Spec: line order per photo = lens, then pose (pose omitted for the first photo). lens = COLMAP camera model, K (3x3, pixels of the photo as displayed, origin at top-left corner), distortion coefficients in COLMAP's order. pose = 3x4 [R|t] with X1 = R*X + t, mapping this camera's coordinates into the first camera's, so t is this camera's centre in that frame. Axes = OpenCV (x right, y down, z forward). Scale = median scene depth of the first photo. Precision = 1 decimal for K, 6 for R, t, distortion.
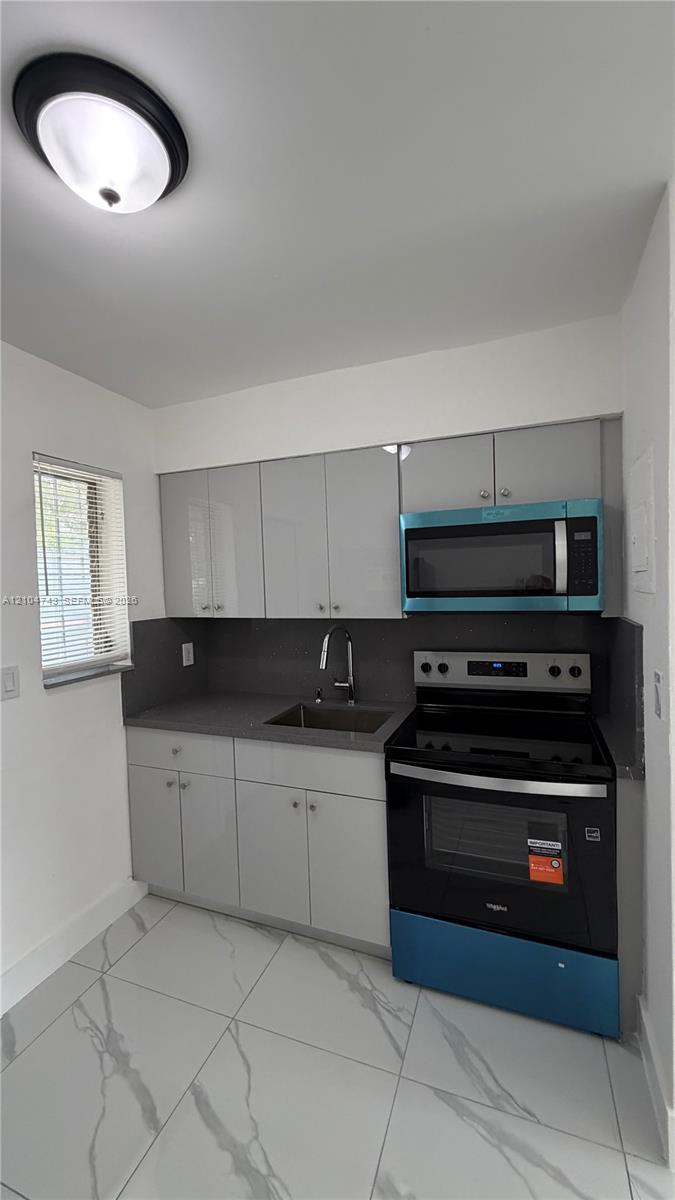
lens RADIAL K [[475.3, 0, 337.5], [0, 475.3, 600.0], [0, 0, 1]] dist [-0.007167, -0.000573]
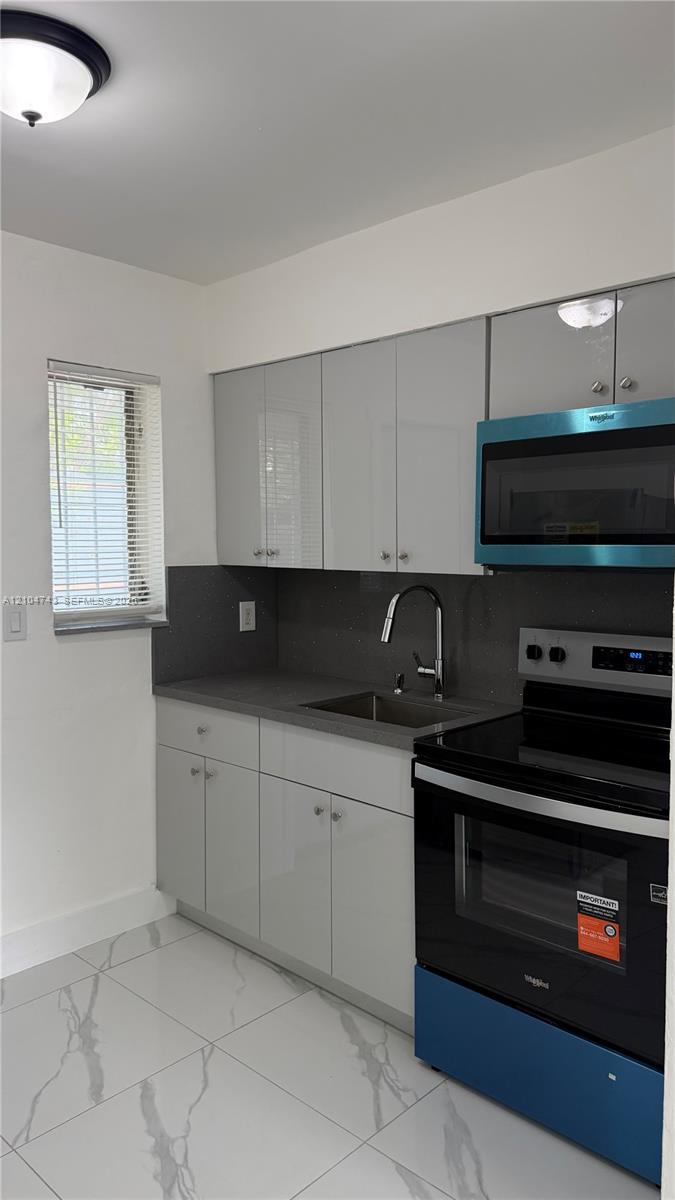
lens RADIAL K [[853.4, 0, 337.5], [0, 853.4, 600.0], [0, 0, 1]] dist [0.071030, -0.122793]
pose [[0.919665, 0.054873, -0.388852, 0.411625], [-0.039442, 0.998089, 0.047562, 0.023967], [0.390719, -0.028404, 0.920072, -0.219491]]
